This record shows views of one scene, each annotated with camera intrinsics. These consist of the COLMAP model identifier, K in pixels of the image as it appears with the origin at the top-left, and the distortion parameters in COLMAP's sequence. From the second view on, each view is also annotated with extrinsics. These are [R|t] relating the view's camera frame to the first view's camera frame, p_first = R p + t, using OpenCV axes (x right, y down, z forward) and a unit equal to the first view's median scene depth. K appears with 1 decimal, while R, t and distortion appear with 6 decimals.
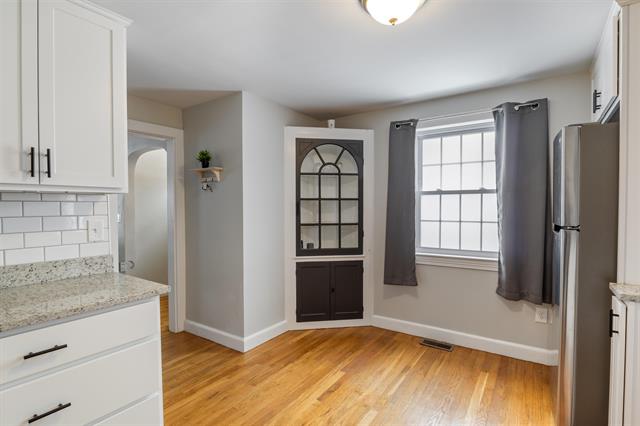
lens RADIAL K [[319.1, 0, 323.5], [0, 319.1, 213.9], [0, 0, 1]] dist [-0.014472, -0.001624]
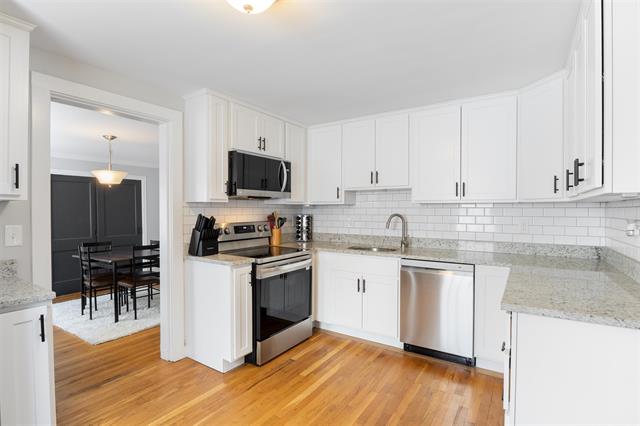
lens RADIAL K [[319.1, 0, 321.9], [0, 319.1, 214.0], [0, 0, 1]] dist [-0.014472, -0.001624]
pose [[-0.999794, 0.001994, -0.020189, 0.012476], [0.001281, 0.999378, 0.035230, -0.022798], [0.020247, 0.035197, -0.999175, 0.896078]]
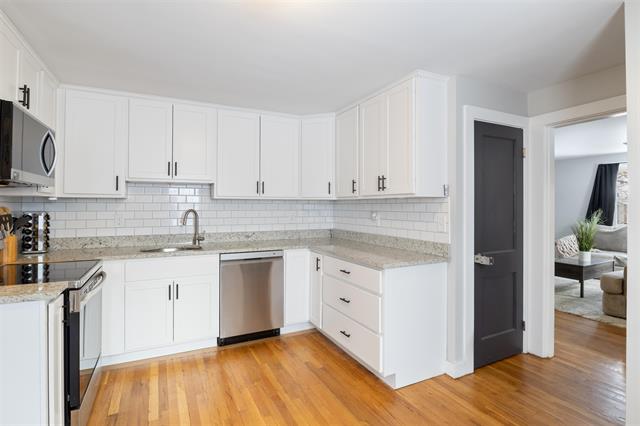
lens RADIAL K [[319.1, 0, 321.6], [0, 319.1, 206.5], [0, 0, 1]] dist [-0.014472, -0.001624]
pose [[-0.485336, 0.004546, -0.874316, 0.408349], [-0.020459, 0.999654, 0.016555, -0.019539], [0.874088, 0.025923, -0.485075, 0.688278]]
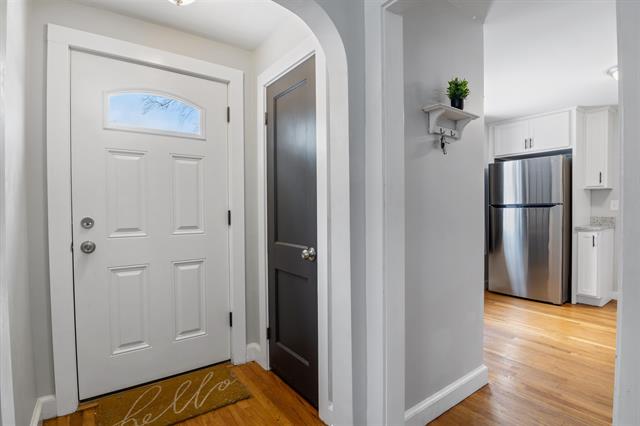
lens RADIAL K [[319.1, 0, 326.2], [0, 319.1, 214.5], [0, 0, 1]] dist [-0.014472, -0.001624]
pose [[0.317954, -0.019930, 0.947896, -0.904696], [0.029059, 0.999514, 0.011268, 0.026027], [-0.947661, 0.023962, 0.318379, 0.964264]]
